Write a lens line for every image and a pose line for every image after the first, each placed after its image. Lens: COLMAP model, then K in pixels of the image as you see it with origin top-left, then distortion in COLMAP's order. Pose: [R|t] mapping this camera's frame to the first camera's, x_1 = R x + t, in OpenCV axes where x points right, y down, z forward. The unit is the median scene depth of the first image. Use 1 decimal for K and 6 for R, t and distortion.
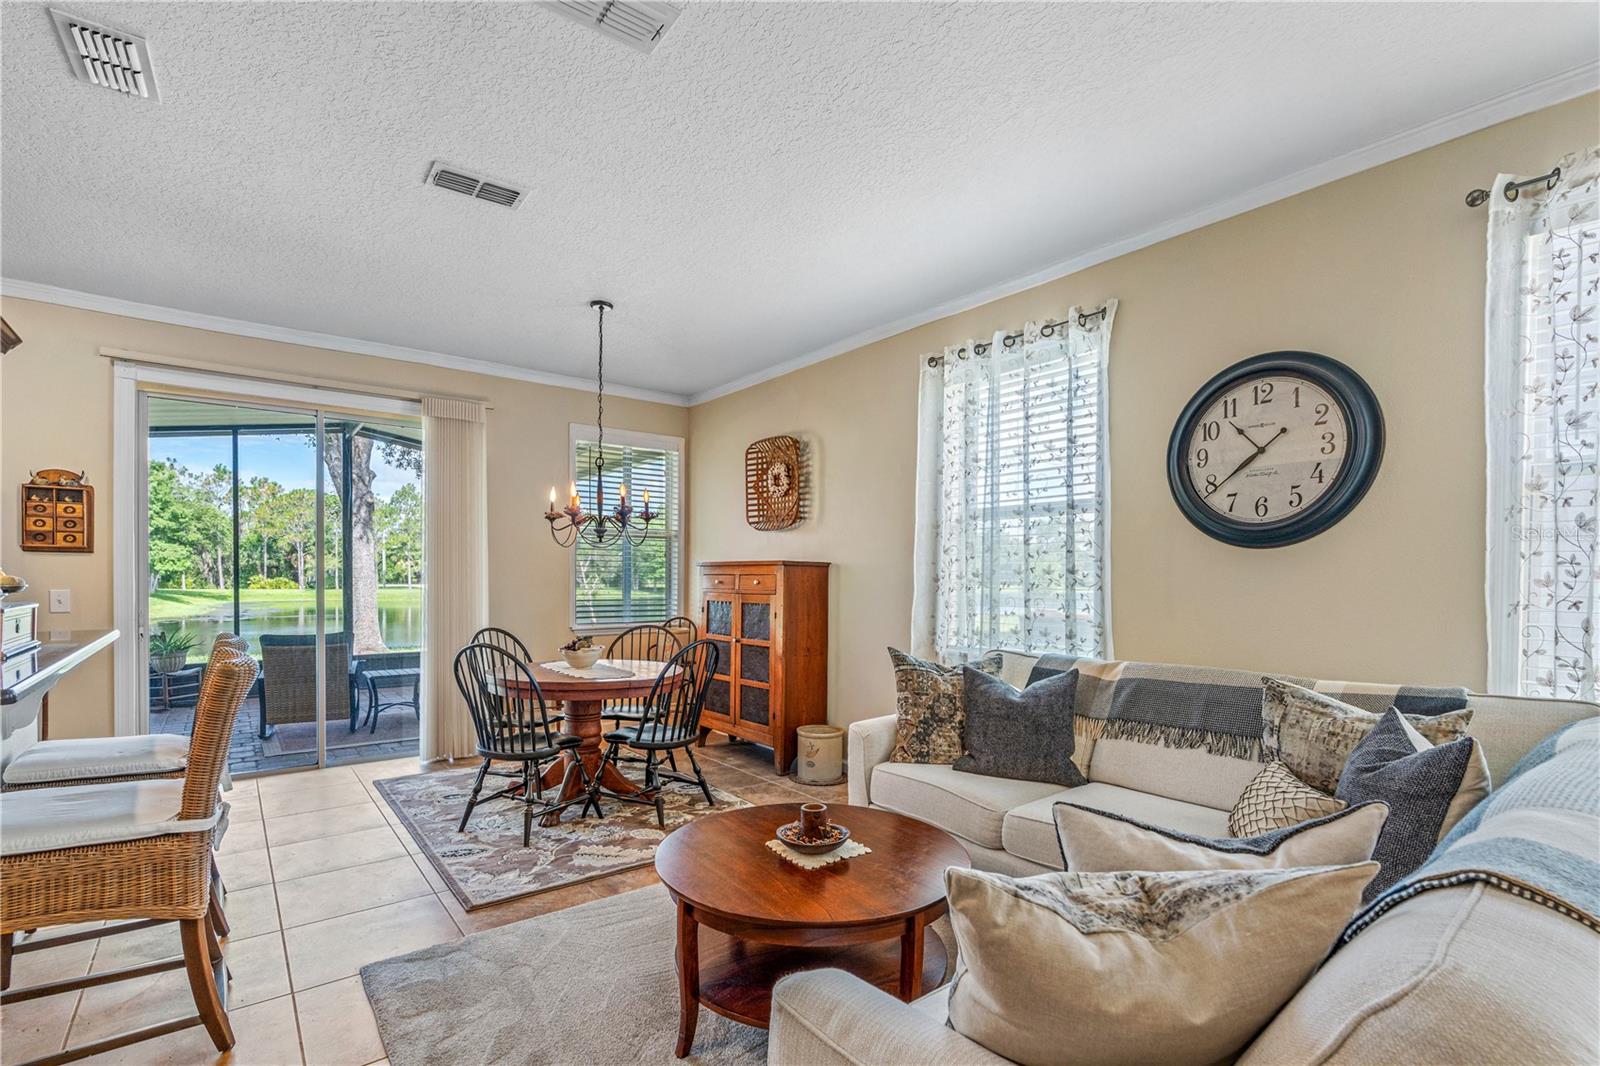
lens RADIAL K [[745.1, 0, 805.3], [0, 745.1, 587.2], [0, 0, 1]] dist [-0.002770, -0.000005]
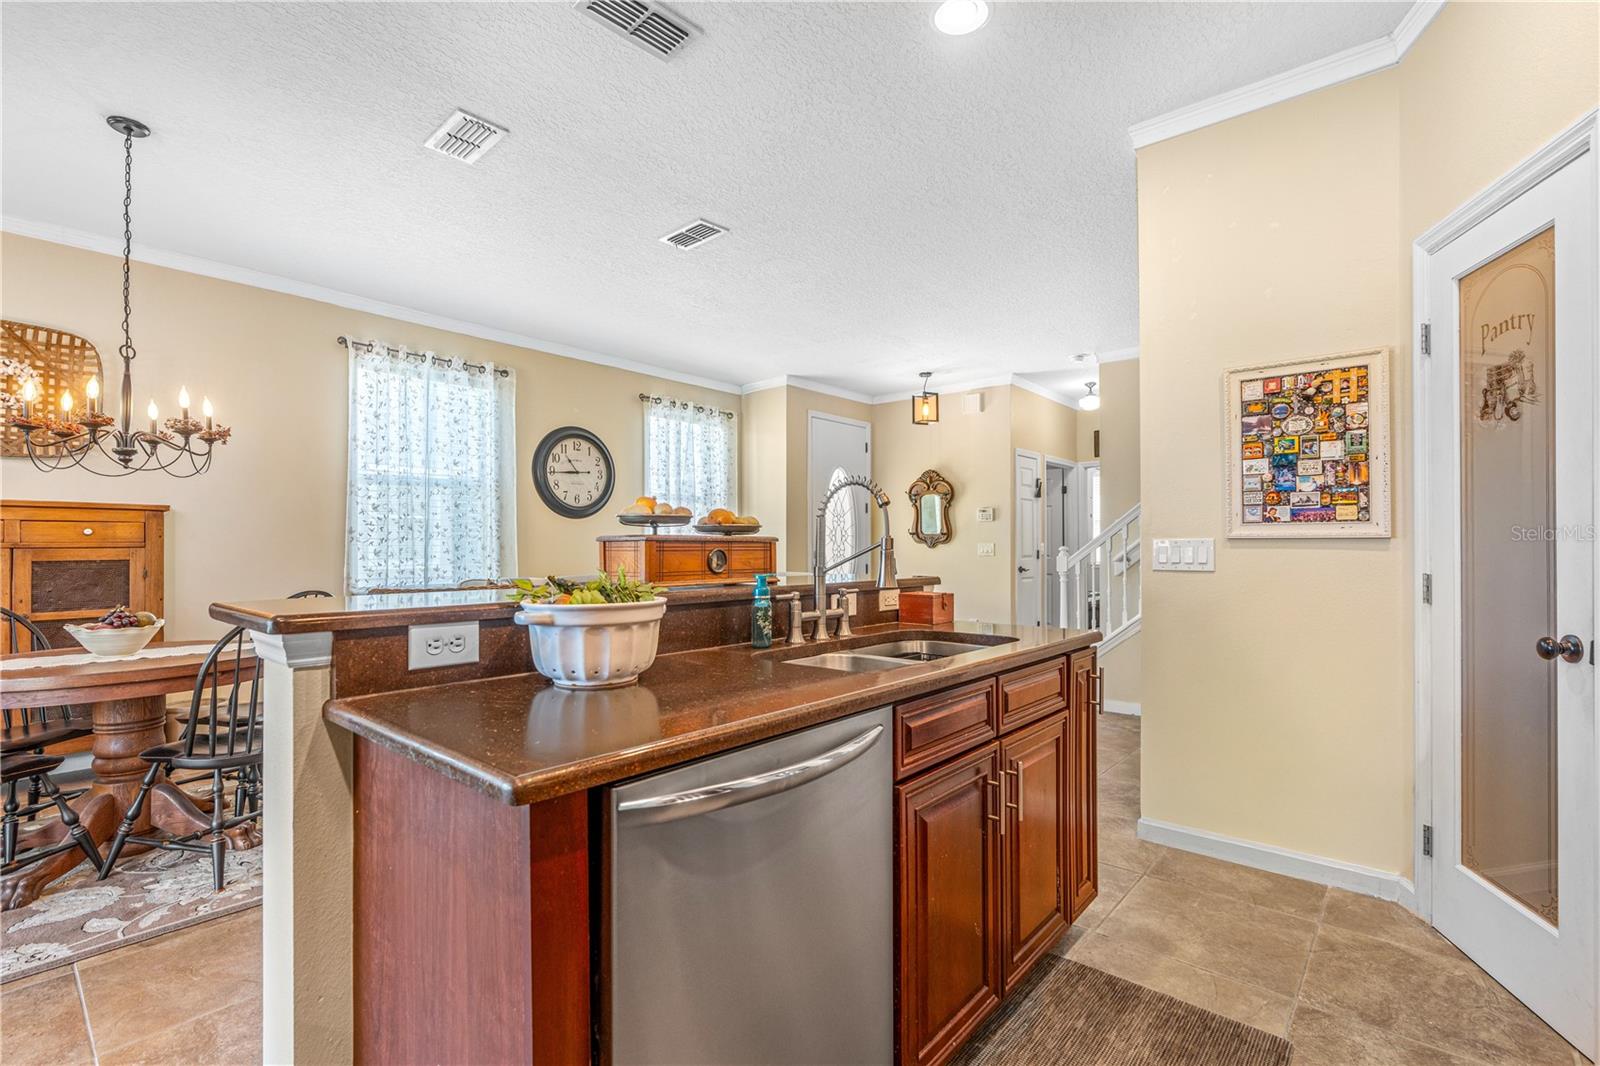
lens RADIAL K [[729.1, 0, 800.7], [0, 729.1, 539.3], [0, 0, 1]] dist [0.001178, 0.000621]
pose [[-0.188860, 0.006123, 0.981985, -0.908049], [0.015065, 0.999881, -0.003338, 0.013418], [-0.981888, 0.014164, -0.188930, 0.451814]]
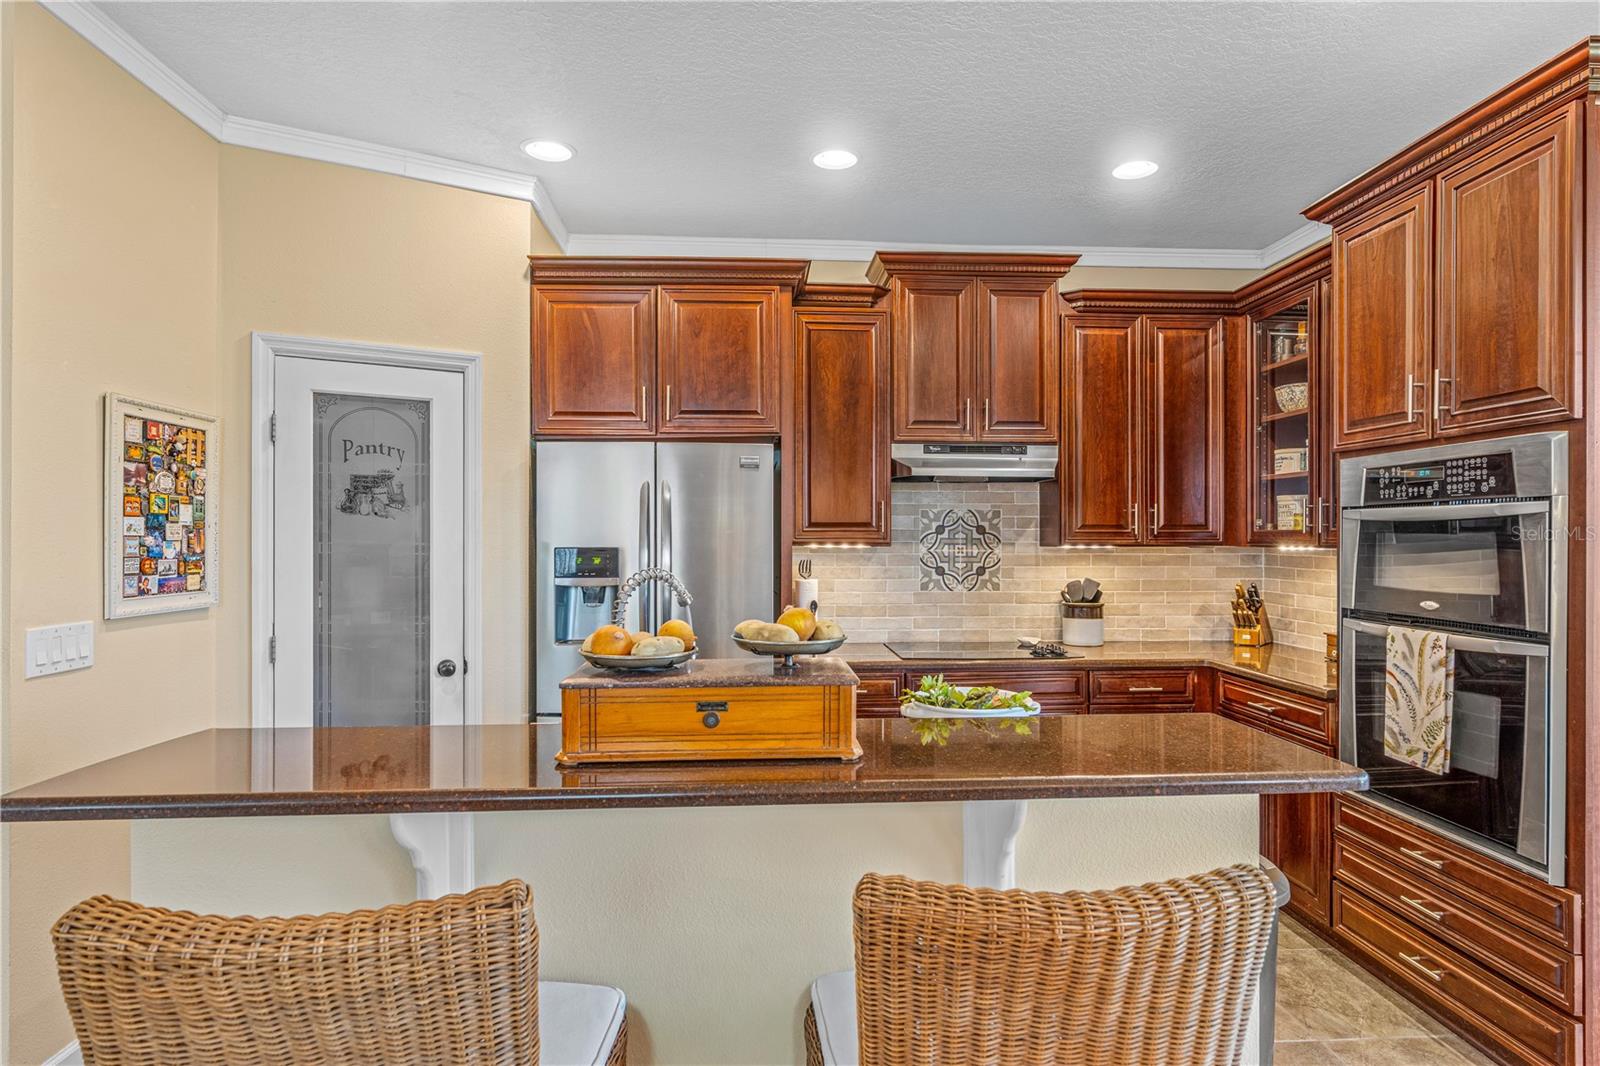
lens RADIAL K [[846.3, 0, 806.4], [0, 846.3, 537.6], [0, 0, 1]] dist [0.000673, 0.000560]
pose [[-0.558687, -0.005226, -0.829362, -0.253395], [-0.014642, 0.999886, 0.003563, -0.037612], [0.829249, 0.014134, -0.558700, 0.625280]]
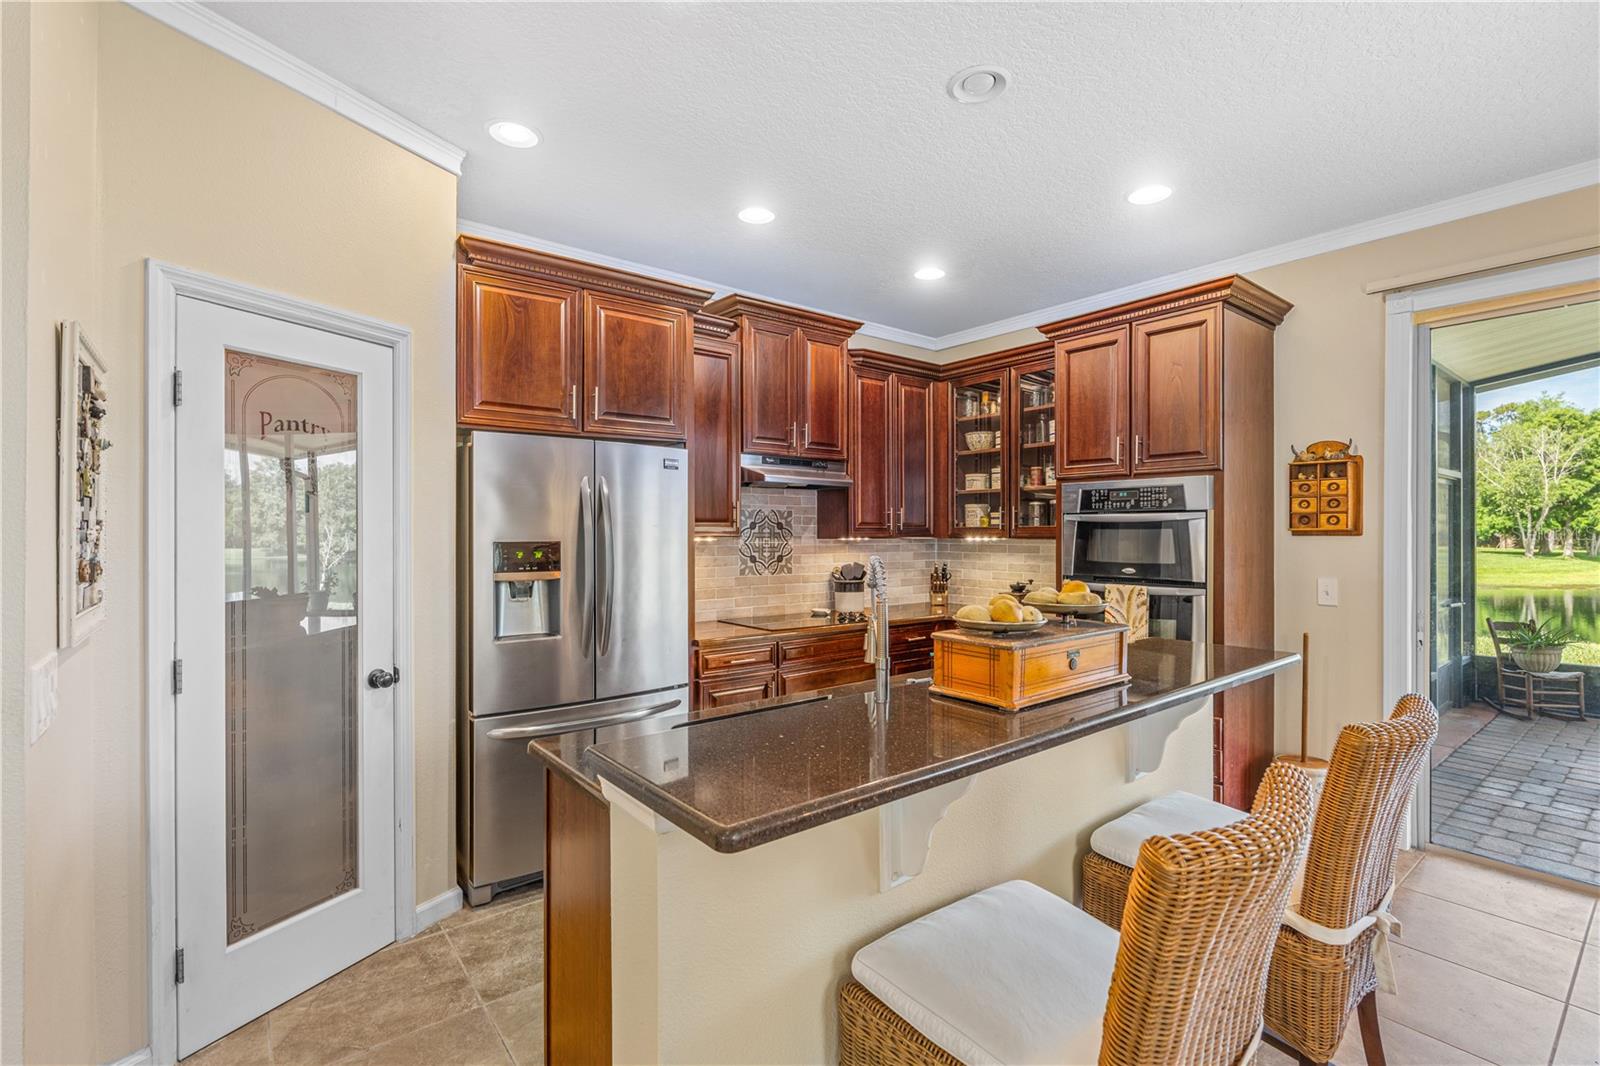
lens RADIAL K [[720.0, 0, 803.9], [0, 720.0, 534.6], [0, 0, 1]] dist [0.000447, 0.000197]
pose [[0.013115, -0.002773, -0.999910, -0.143610], [-0.013898, 0.999899, -0.002955, -0.031753], [0.999817, 0.013935, 0.013075, 0.316319]]
